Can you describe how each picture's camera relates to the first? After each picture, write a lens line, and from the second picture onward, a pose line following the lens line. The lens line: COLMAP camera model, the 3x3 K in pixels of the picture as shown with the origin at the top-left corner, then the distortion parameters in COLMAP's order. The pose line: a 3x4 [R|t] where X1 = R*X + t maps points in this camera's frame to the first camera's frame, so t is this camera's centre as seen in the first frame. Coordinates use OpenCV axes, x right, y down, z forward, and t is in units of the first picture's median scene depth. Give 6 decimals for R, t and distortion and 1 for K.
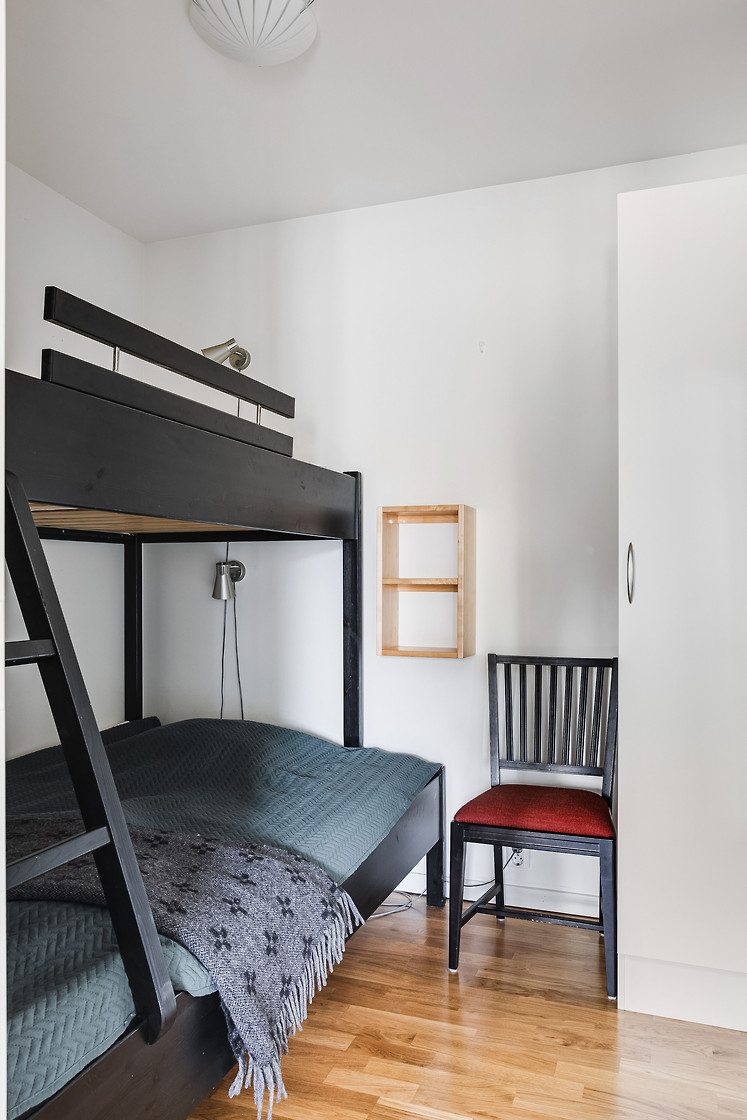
lens RADIAL K [[851.8, 0, 373.5], [0, 851.8, 560.0], [0, 0, 1]] dist [-0.009398, -0.003423]
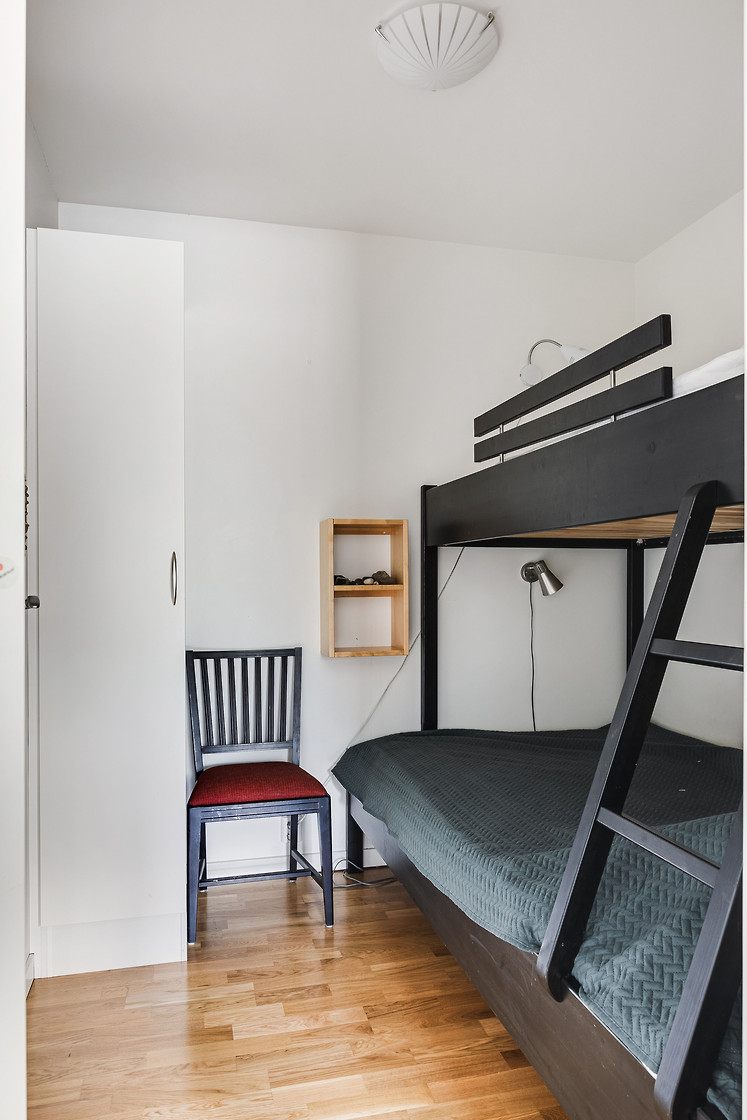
lens RADIAL K [[748.8, 0, 372.2], [0, 748.8, 591.8], [0, 0, 1]] dist [0.006733, 0.001350]
pose [[0.825216, -0.012900, 0.564670, -0.223349], [-0.007370, 0.999408, 0.033601, 0.001031], [-0.564769, -0.031889, 0.824632, 0.083866]]
